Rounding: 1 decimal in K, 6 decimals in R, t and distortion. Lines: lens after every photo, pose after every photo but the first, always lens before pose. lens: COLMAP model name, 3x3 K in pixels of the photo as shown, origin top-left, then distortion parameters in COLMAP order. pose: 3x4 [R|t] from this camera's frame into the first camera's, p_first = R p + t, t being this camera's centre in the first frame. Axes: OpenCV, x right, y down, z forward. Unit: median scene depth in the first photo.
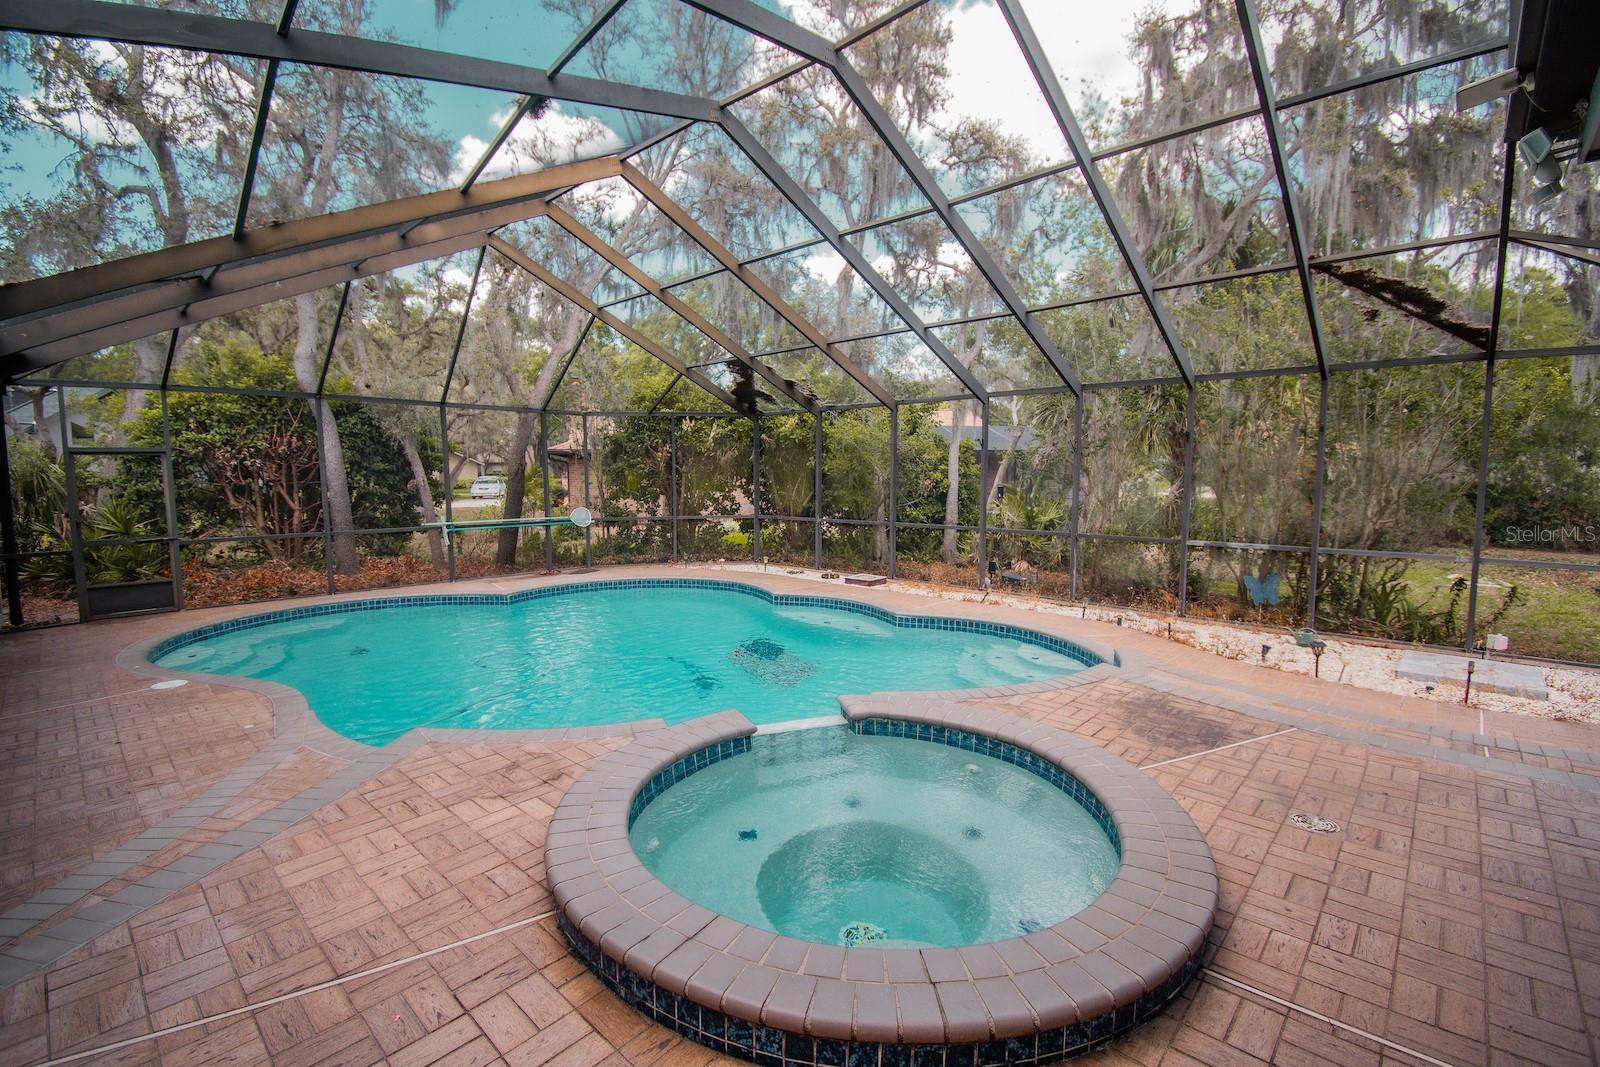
lens RADIAL K [[719.2, 0, 806.0], [0, 719.2, 538.2], [0, 0, 1]] dist [-0.035233, -0.000391]
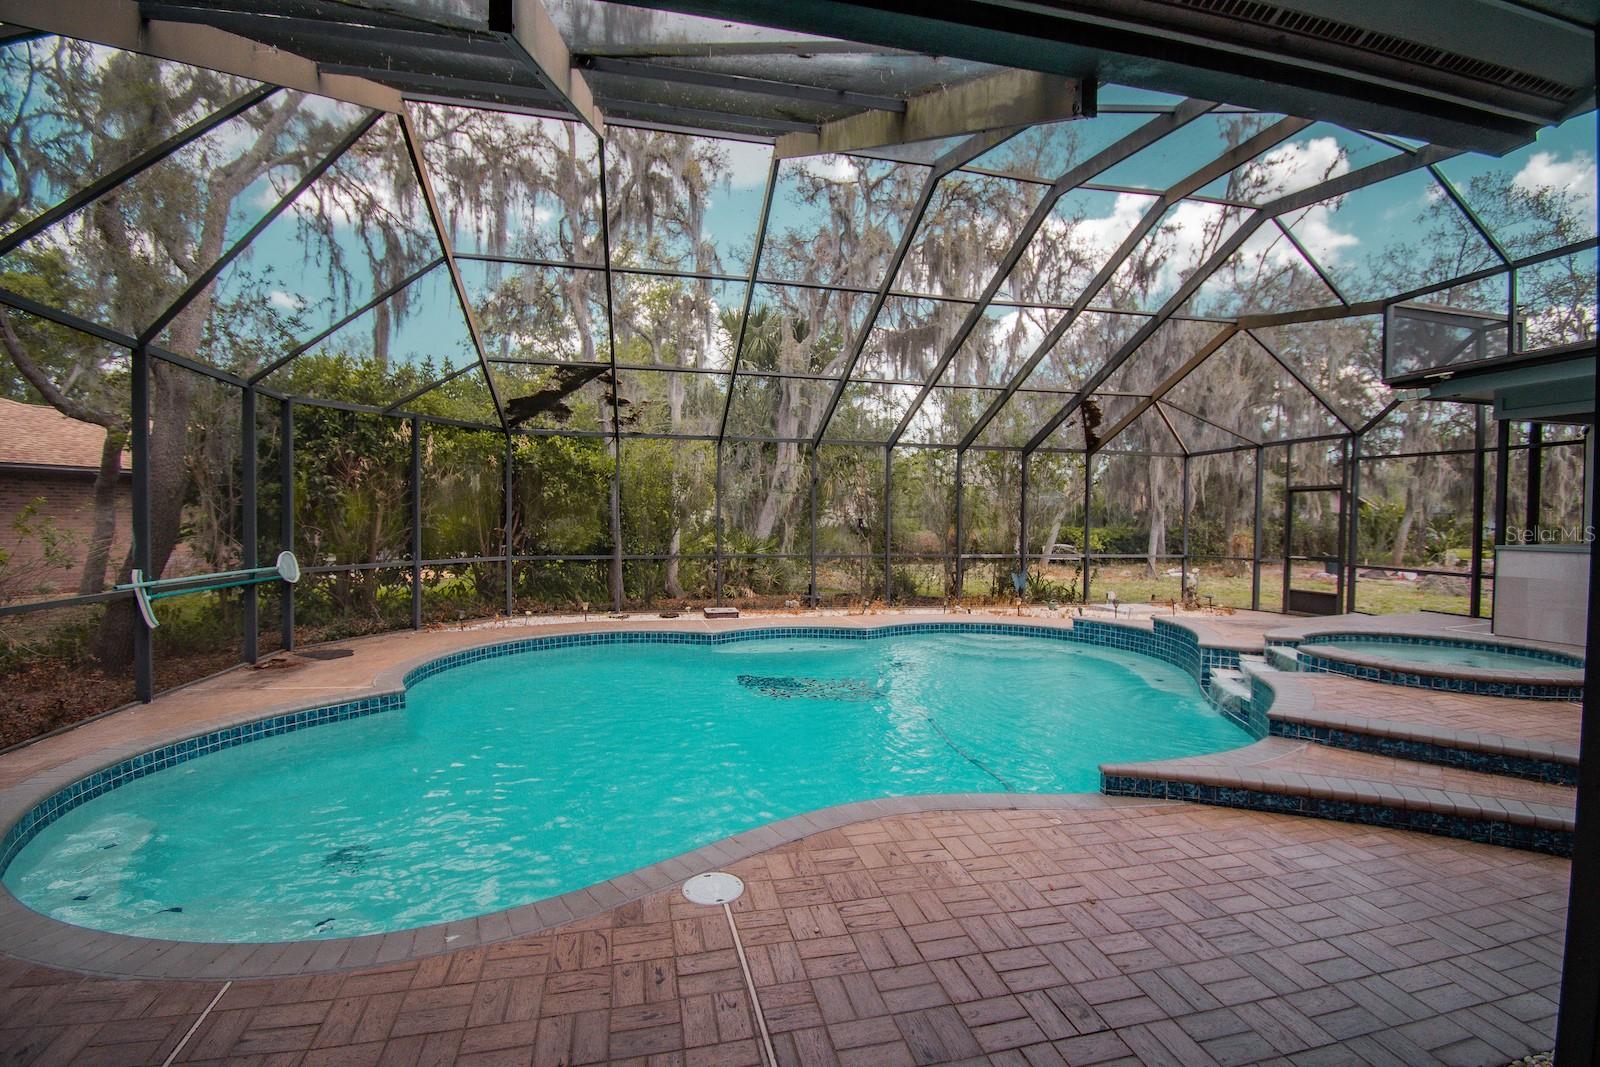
lens RADIAL K [[719.2, 0, 806.0], [0, 719.2, 538.2], [0, 0, 1]] dist [-0.035233, -0.000391]
pose [[0.566261, -0.007519, 0.824191, -0.158450], [0.065186, 0.997235, -0.035688, -0.000354], [-0.821644, 0.073935, 0.565186, 0.081983]]
